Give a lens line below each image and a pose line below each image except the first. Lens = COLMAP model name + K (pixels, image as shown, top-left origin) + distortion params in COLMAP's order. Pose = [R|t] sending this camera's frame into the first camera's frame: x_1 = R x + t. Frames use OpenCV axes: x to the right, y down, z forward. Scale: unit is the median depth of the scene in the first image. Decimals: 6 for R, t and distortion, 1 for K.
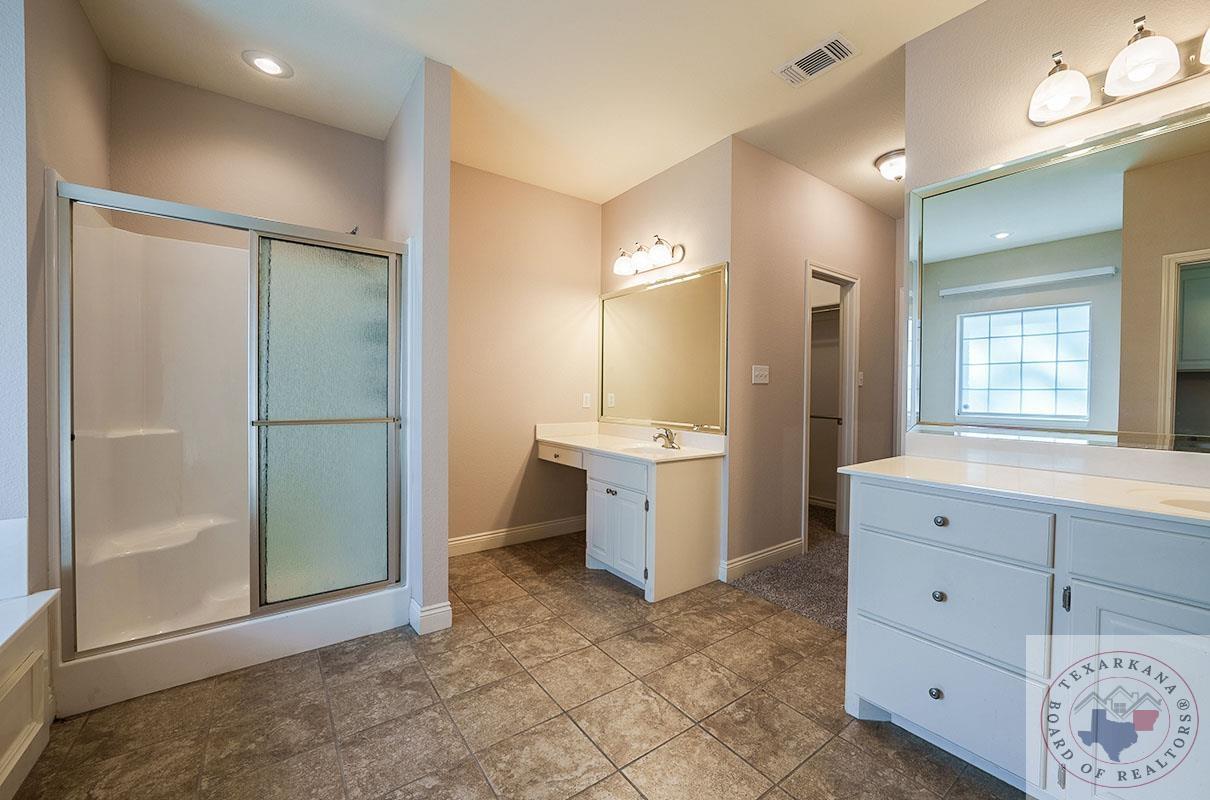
lens RADIAL K [[490.1, 0, 610.3], [0, 490.1, 401.5], [0, 0, 1]] dist [0.007703, 0.000564]
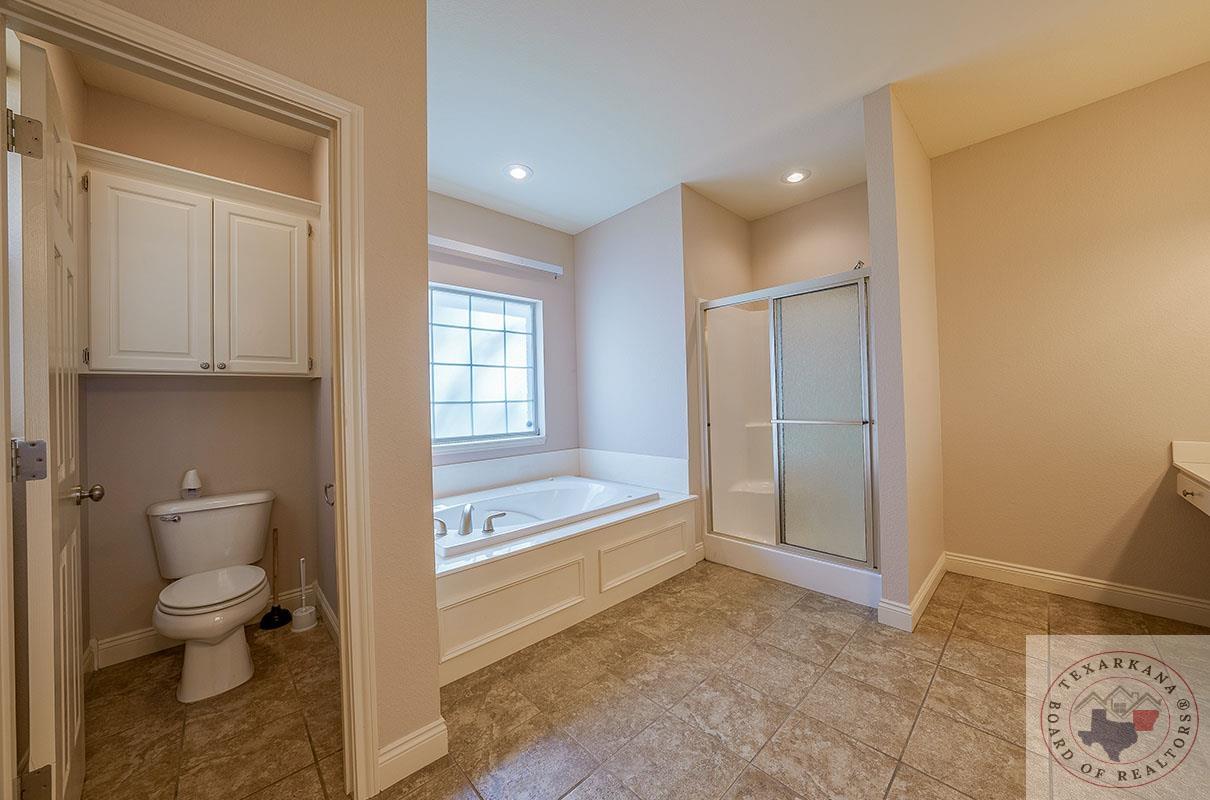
lens RADIAL K [[413.5, 0, 623.7], [0, 413.5, 399.3], [0, 0, 1]] dist [-0.010960, 0.003629]
pose [[0.155265, -0.016964, -0.987727, 0.431708], [0.003458, 0.999856, -0.016629, -0.003813], [0.987867, -0.000834, 0.155302, 0.303169]]
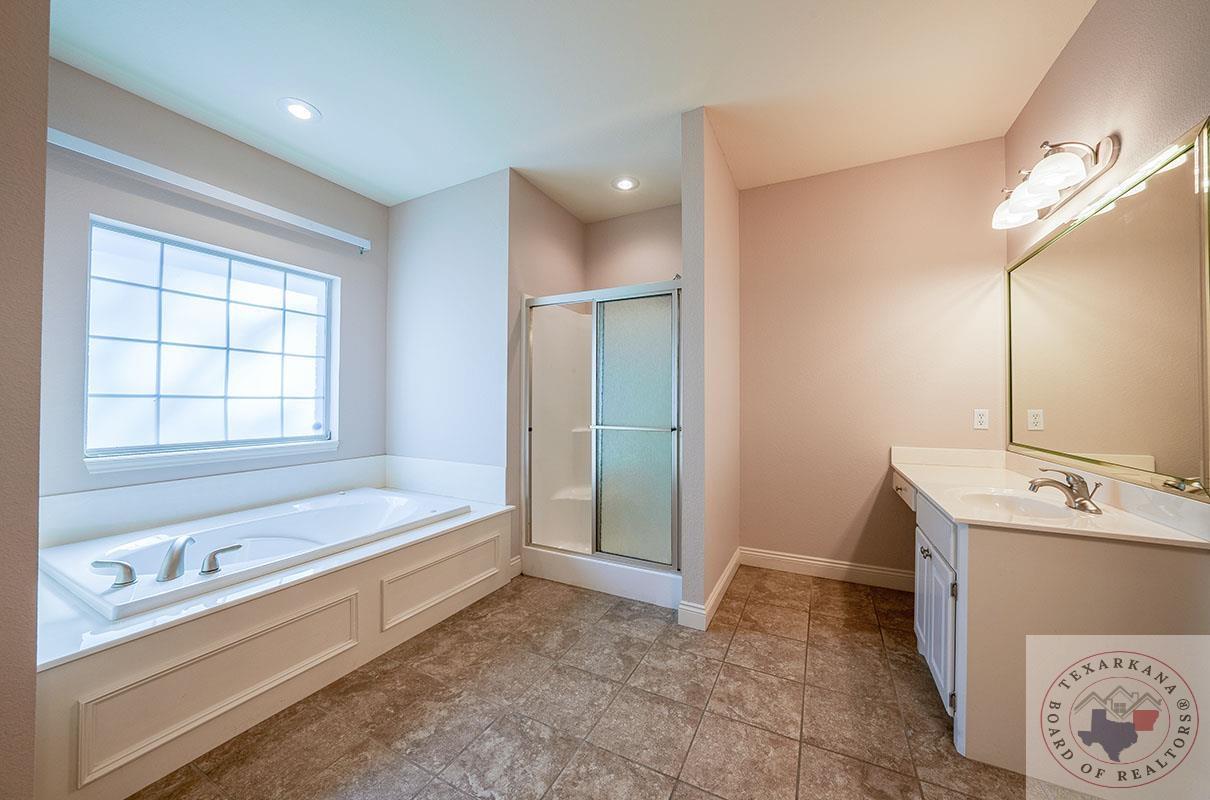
lens RADIAL K [[413.5, 0, 611.1], [0, 413.5, 401.0], [0, 0, 1]] dist [-0.010960, 0.003629]
pose [[0.464454, -0.011001, -0.885529, 0.375478], [-0.021007, 0.999505, -0.023435, -0.005053], [0.885348, 0.029487, 0.463993, 0.416449]]
